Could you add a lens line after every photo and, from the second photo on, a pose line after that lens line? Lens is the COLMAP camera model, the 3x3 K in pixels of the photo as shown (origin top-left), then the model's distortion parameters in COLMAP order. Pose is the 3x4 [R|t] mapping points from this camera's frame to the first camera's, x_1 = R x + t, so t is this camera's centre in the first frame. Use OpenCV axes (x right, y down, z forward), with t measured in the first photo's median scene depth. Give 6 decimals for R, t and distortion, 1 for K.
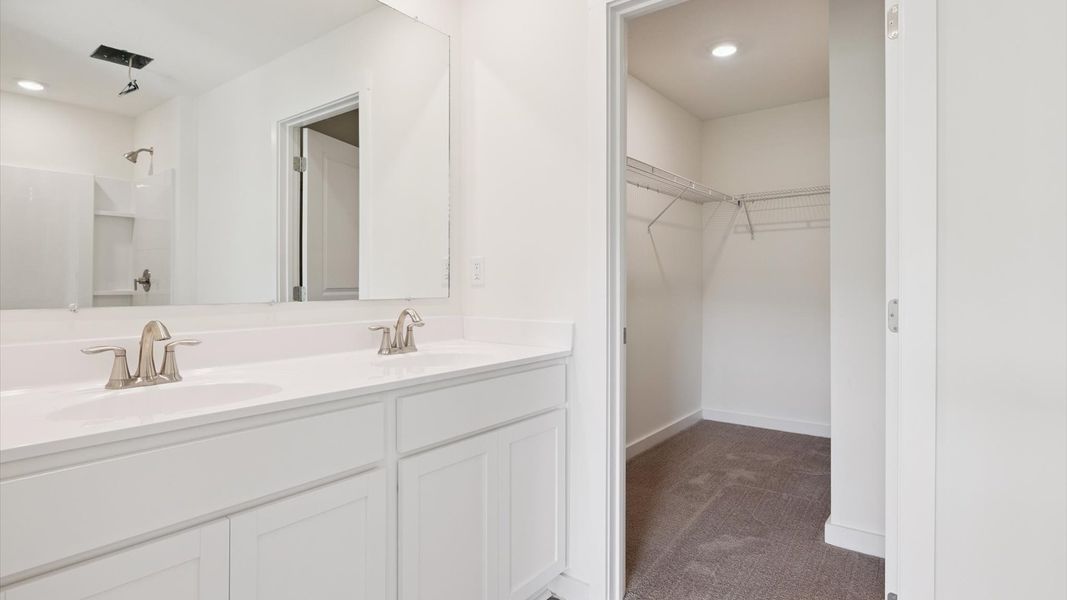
lens RADIAL K [[559.5, 0, 535.0], [0, 559.5, 295.4], [0, 0, 1]] dist [-0.004835, 0.000004]
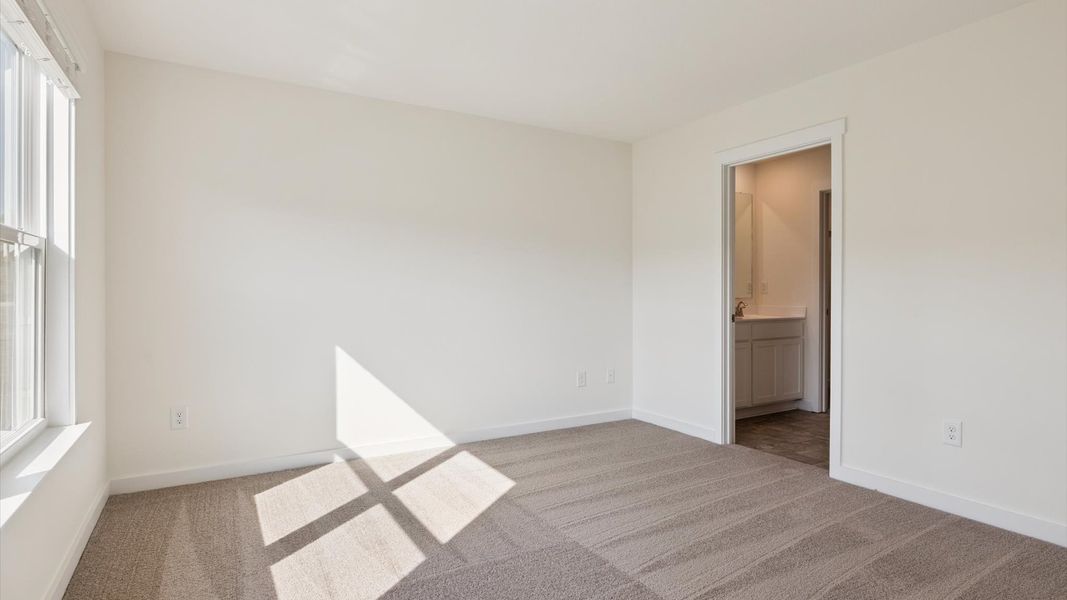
lens RADIAL K [[559.5, 0, 531.4], [0, 559.5, 298.2], [0, 0, 1]] dist [-0.004835, 0.000004]
pose [[0.923423, 0.000952, -0.383783, -0.120966], [-0.003764, 0.999971, -0.006575, 0.030108], [0.383766, 0.007516, 0.923400, -2.012508]]
